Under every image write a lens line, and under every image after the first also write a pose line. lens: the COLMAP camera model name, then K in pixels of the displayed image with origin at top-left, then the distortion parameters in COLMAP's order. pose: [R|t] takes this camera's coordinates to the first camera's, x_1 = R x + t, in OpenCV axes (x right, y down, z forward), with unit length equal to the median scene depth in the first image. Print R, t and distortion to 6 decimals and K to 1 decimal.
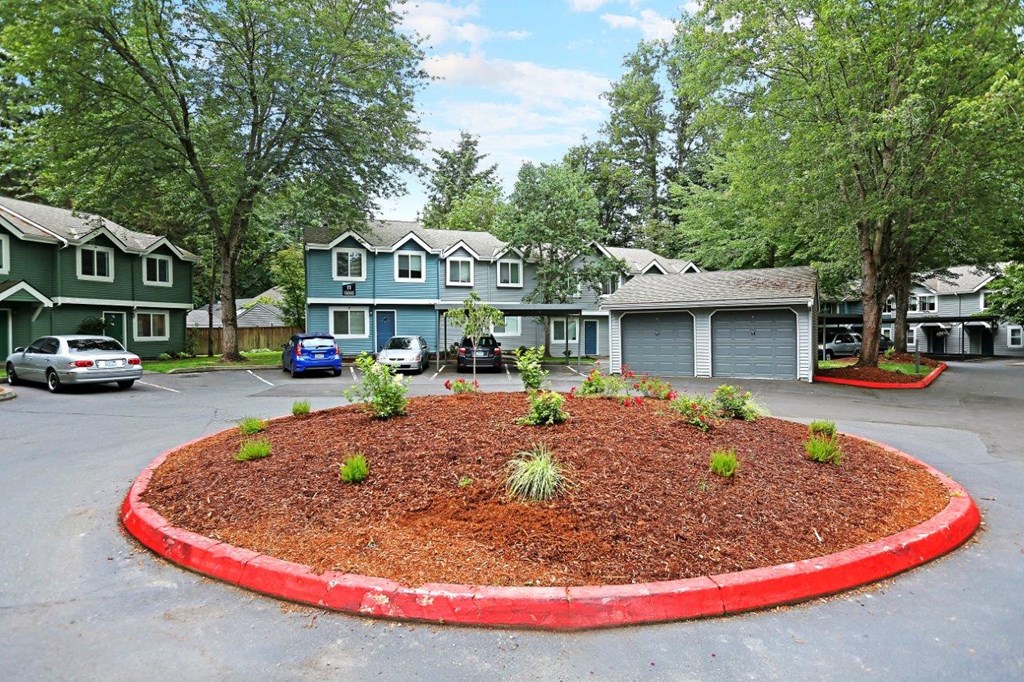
lens RADIAL K [[865.2, 0, 512.0], [0, 865.2, 341.0], [0, 0, 1]] dist [-0.078605, 0.001285]
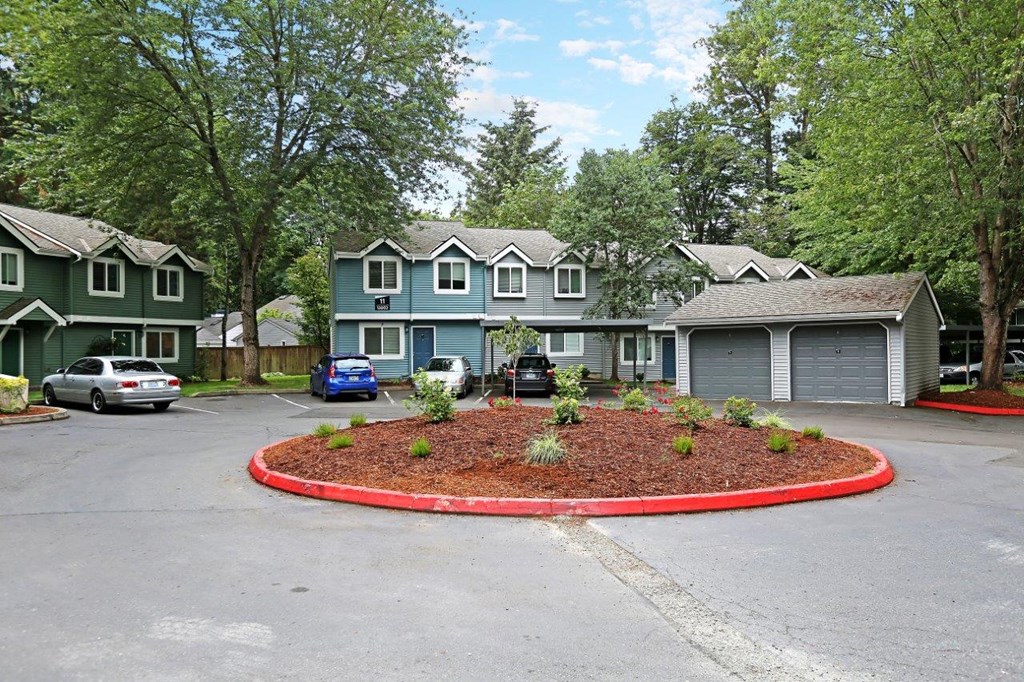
lens RADIAL K [[506.5, 0, 509.4], [0, 506.5, 310.7], [0, 0, 1]] dist [-0.000016, -0.000933]
pose [[0.999687, -0.006156, -0.024247, -0.047498], [0.003975, 0.996024, -0.088996, -0.005861], [0.024699, 0.088872, 0.995737, 0.491296]]
